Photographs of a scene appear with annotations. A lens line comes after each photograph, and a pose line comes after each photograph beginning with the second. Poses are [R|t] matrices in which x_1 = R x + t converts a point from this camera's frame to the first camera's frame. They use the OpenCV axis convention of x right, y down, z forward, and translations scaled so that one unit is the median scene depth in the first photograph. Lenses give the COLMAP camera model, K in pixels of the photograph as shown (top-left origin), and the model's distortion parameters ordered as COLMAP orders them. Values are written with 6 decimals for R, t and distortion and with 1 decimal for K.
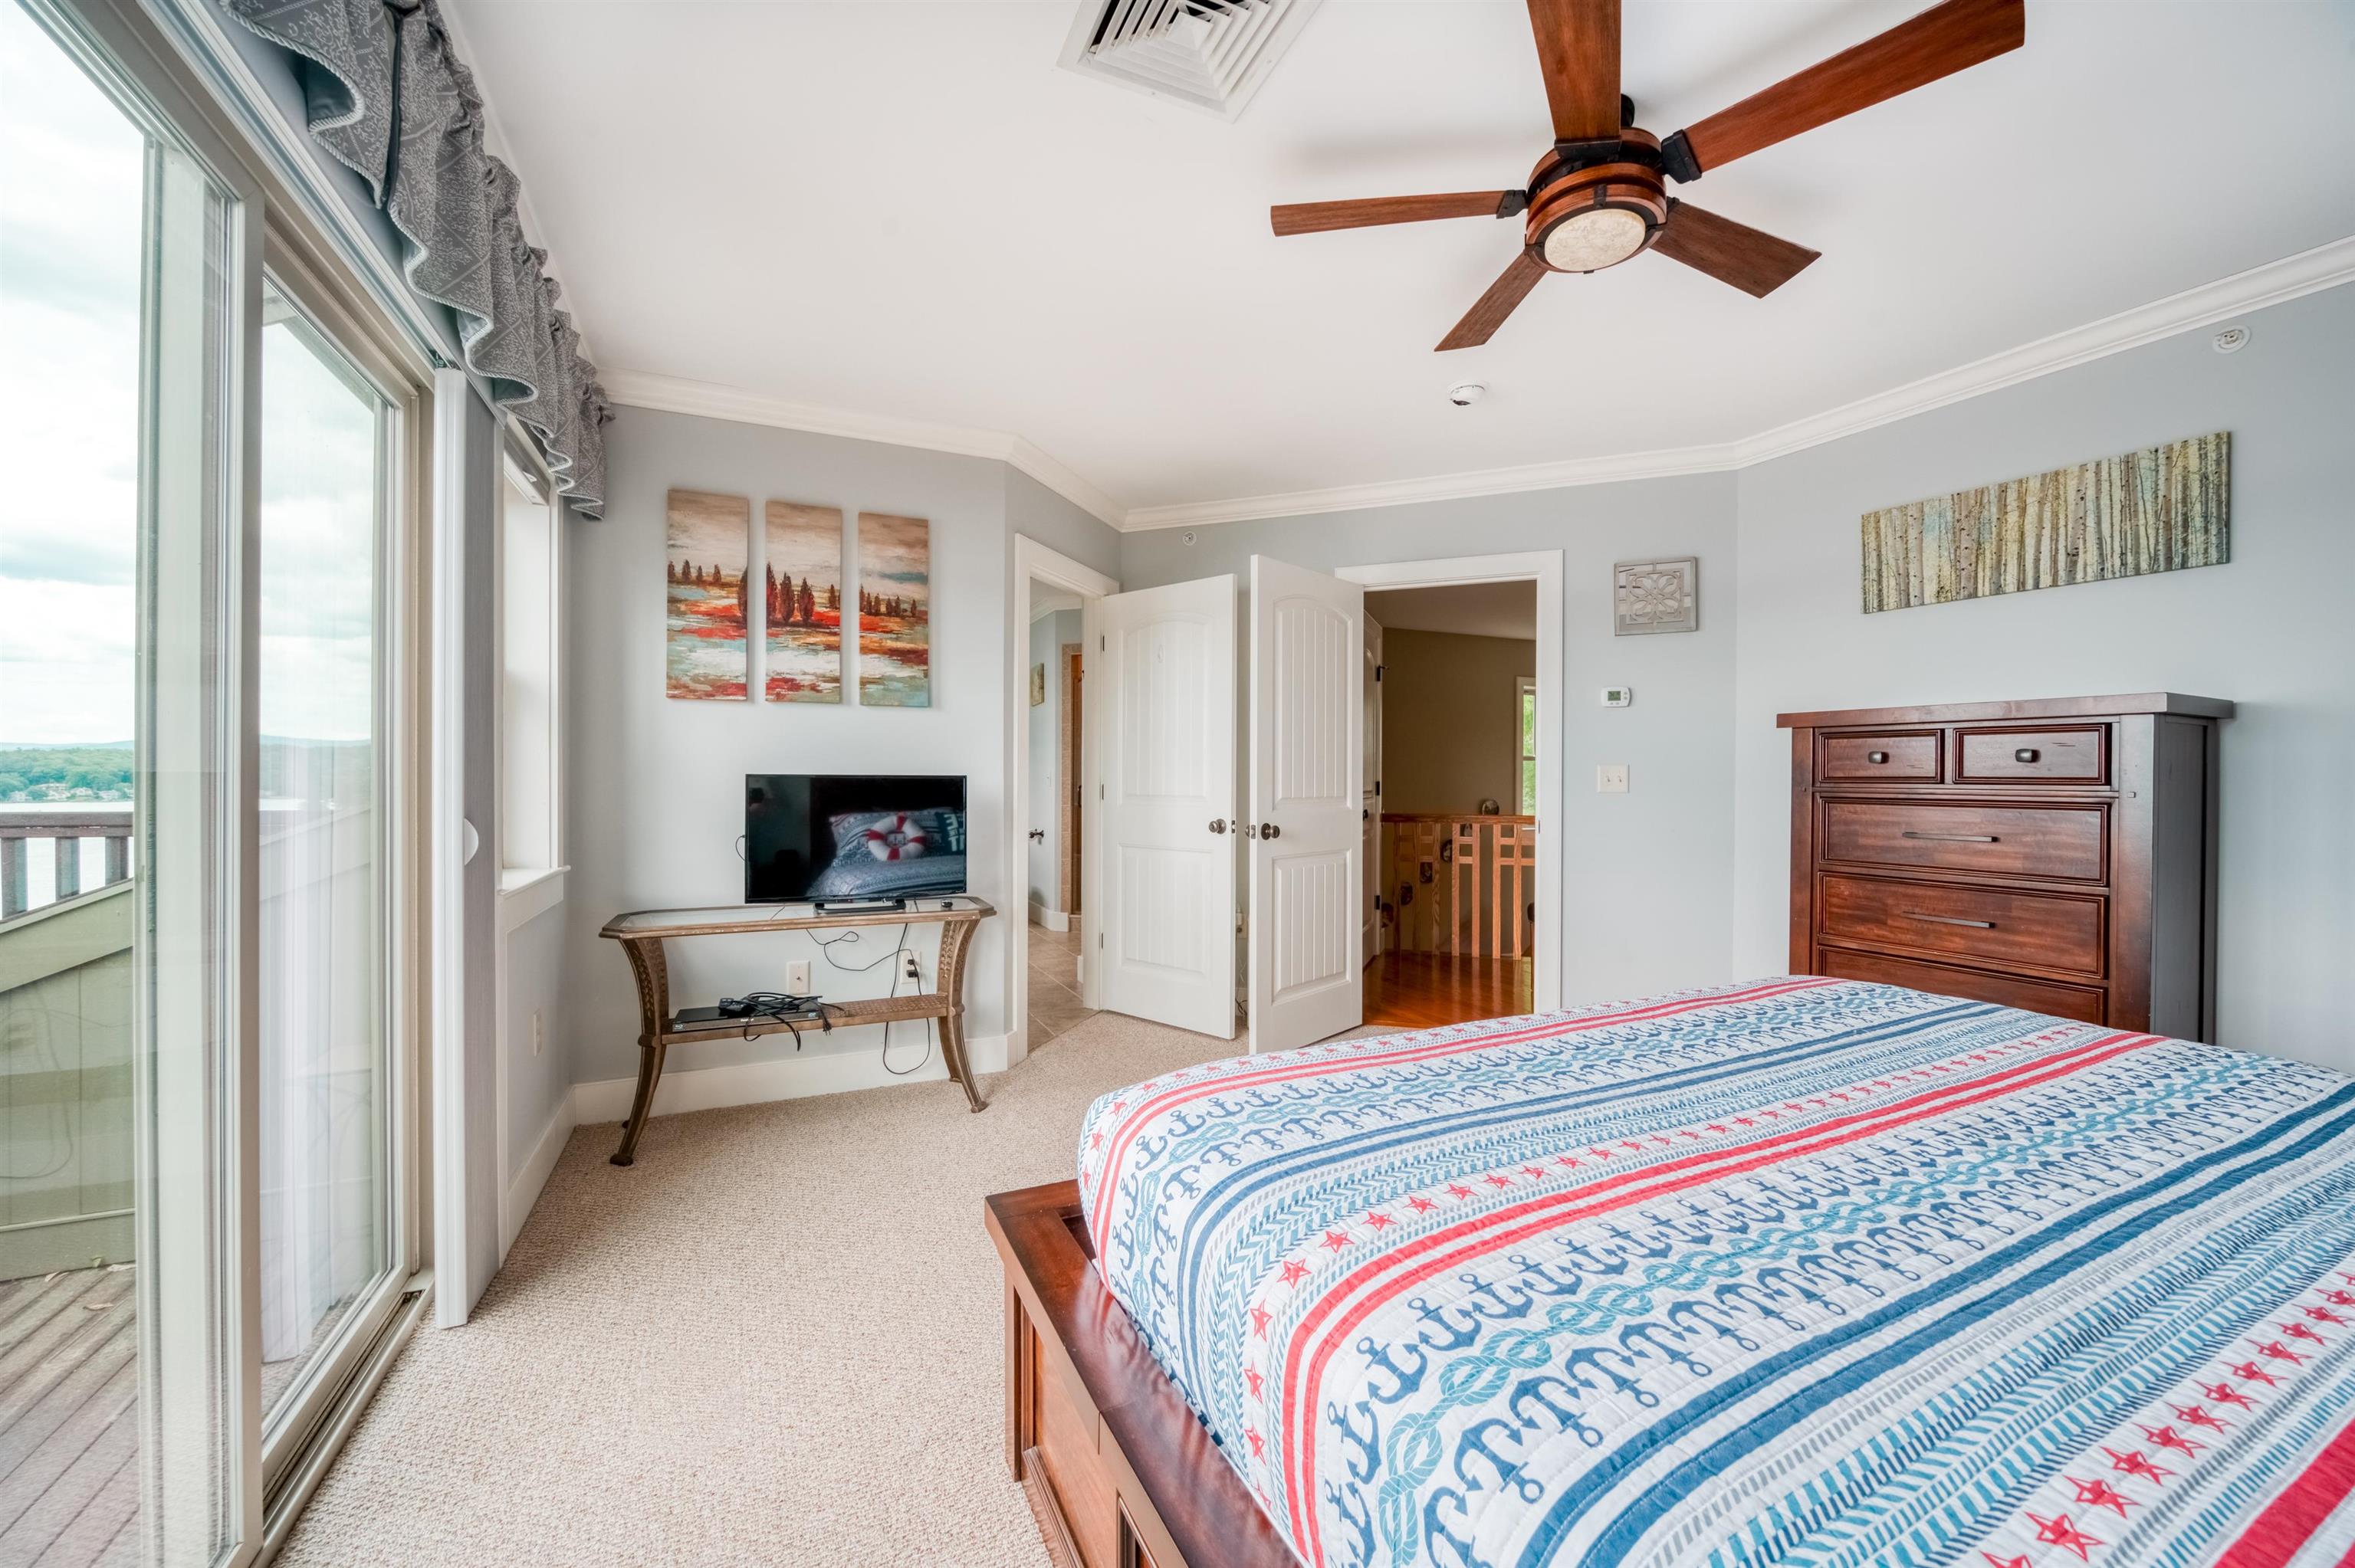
lens RADIAL K [[919.0, 0, 1184.4], [0, 919.0, 778.7], [0, 0, 1]] dist [-0.001376, -0.000114]
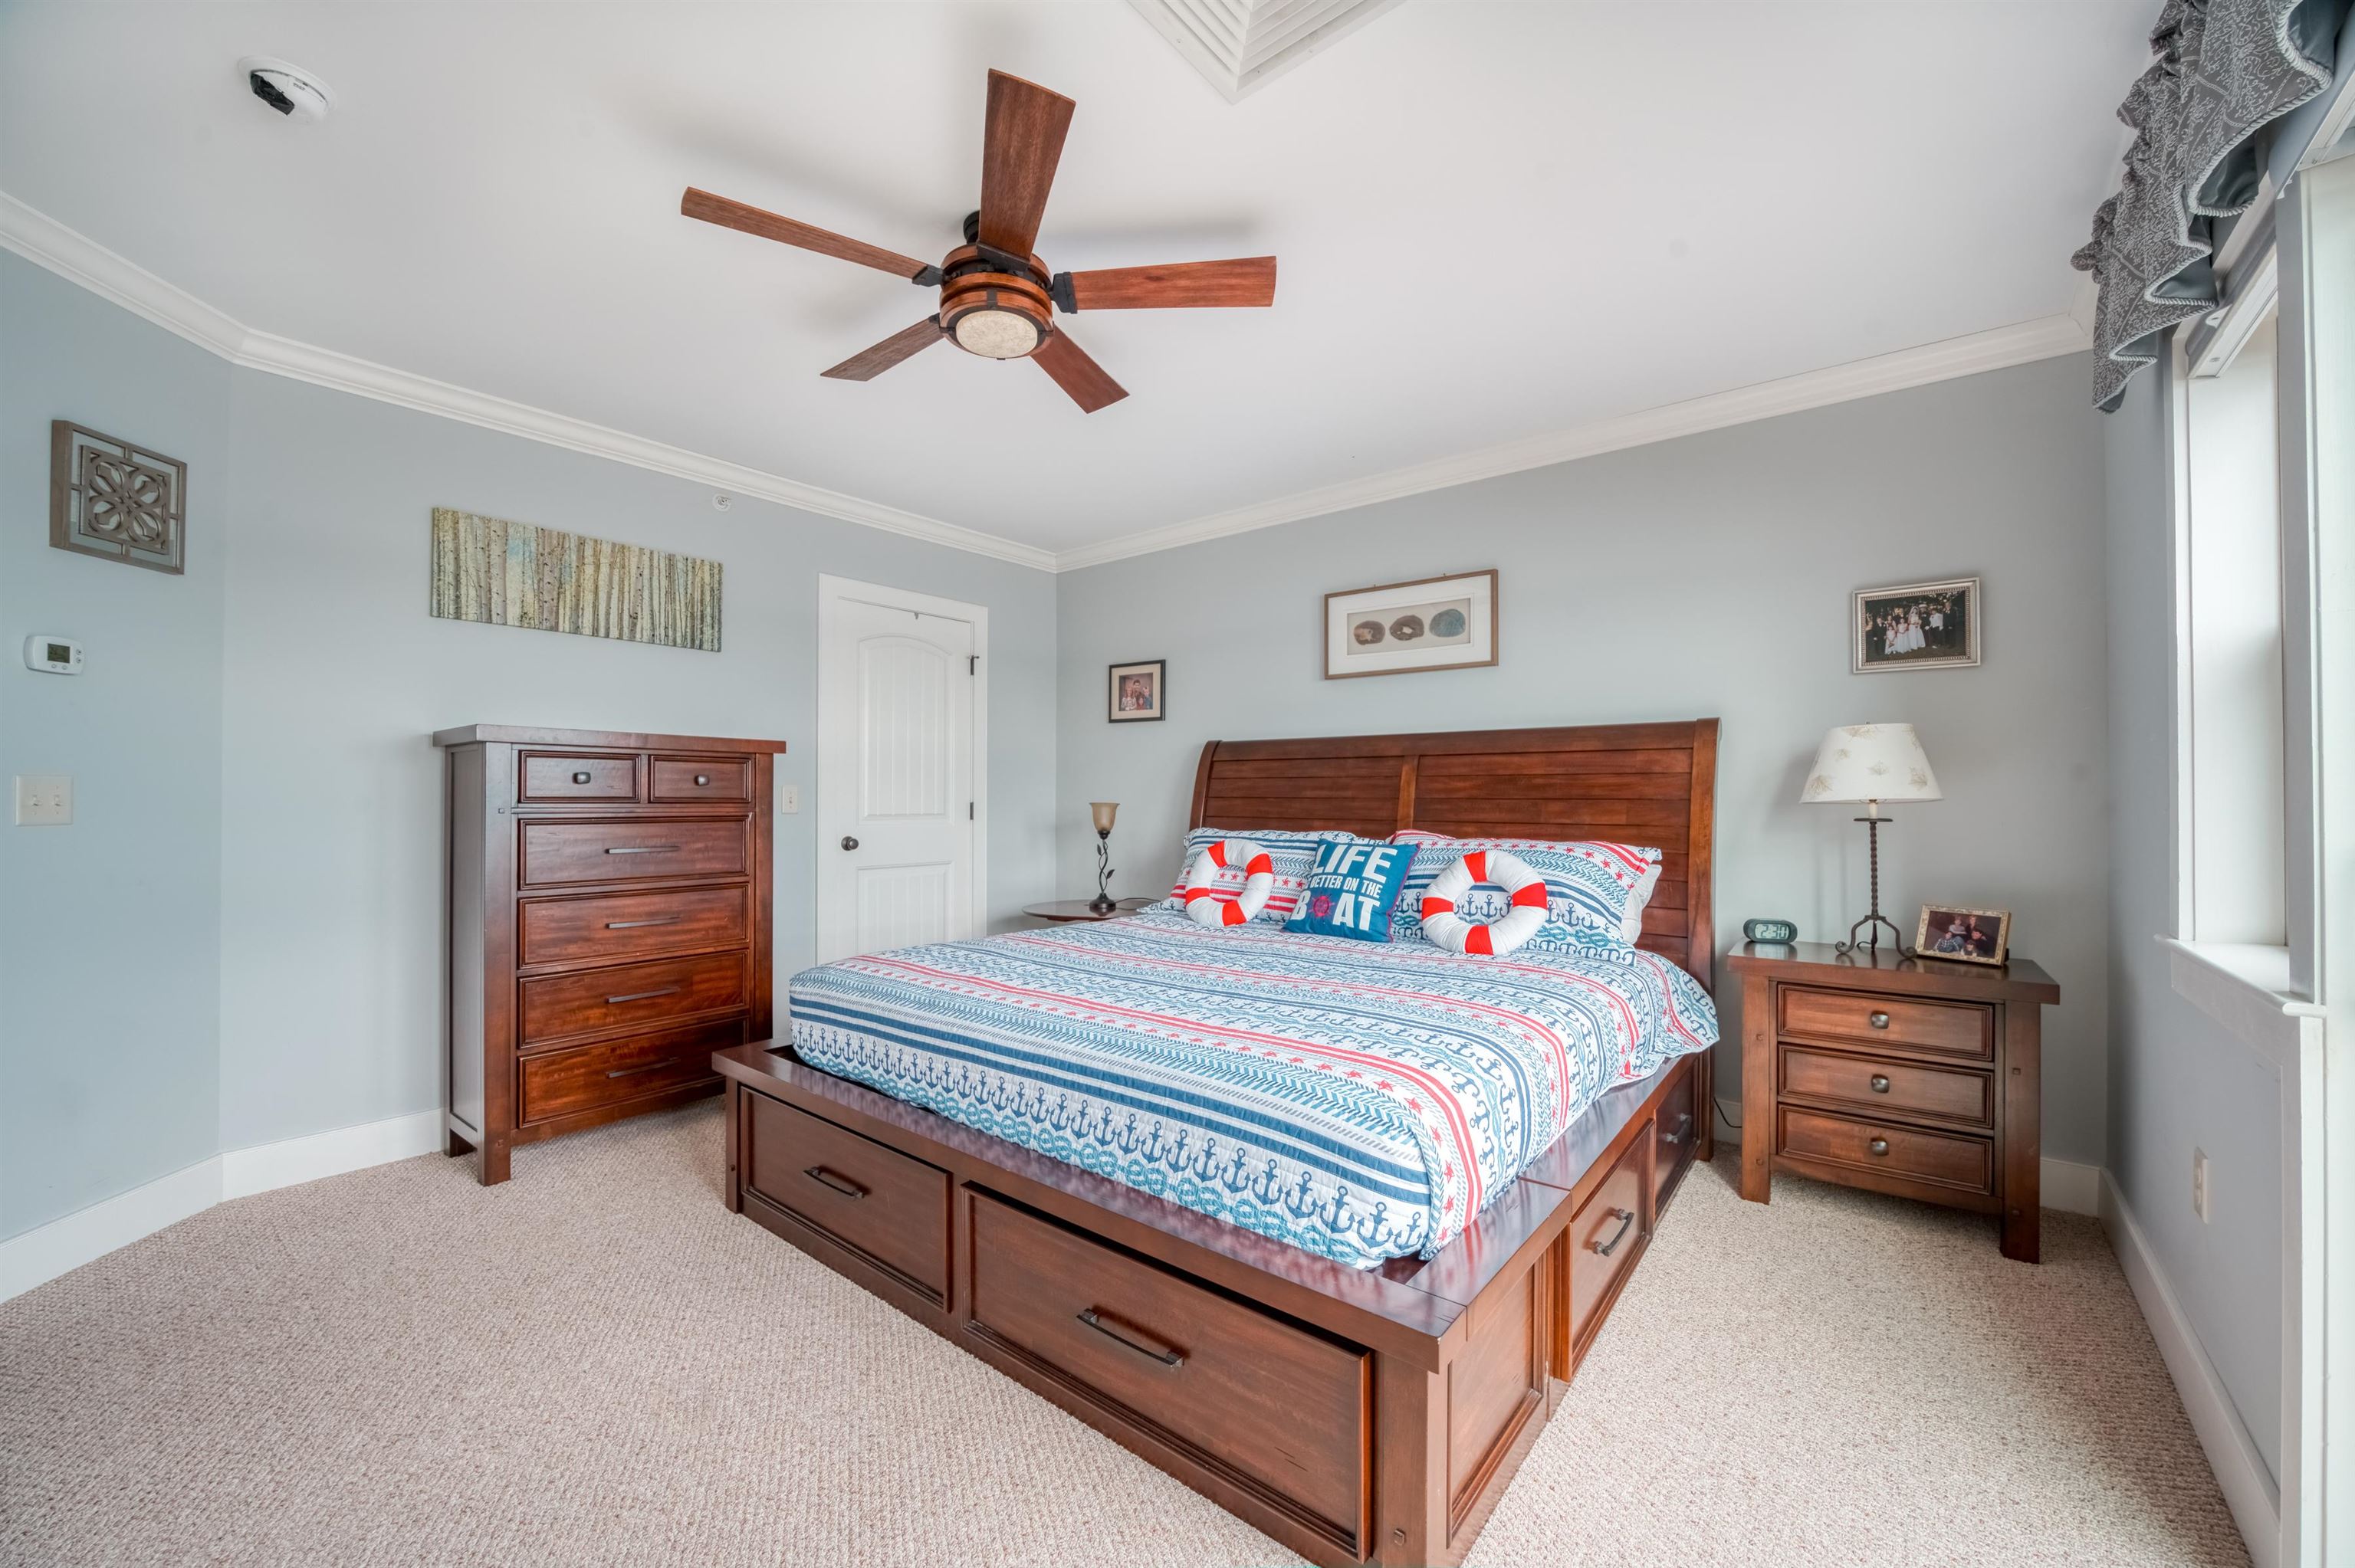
lens RADIAL K [[919.0, 0, 1178.4], [0, 919.0, 792.2], [0, 0, 1]] dist [-0.001376, -0.000114]
pose [[-0.417196, 0.001548, 0.908815, -0.443858], [-0.002182, 0.999994, -0.002705, -0.006273], [-0.908814, -0.003112, -0.417190, 0.809411]]
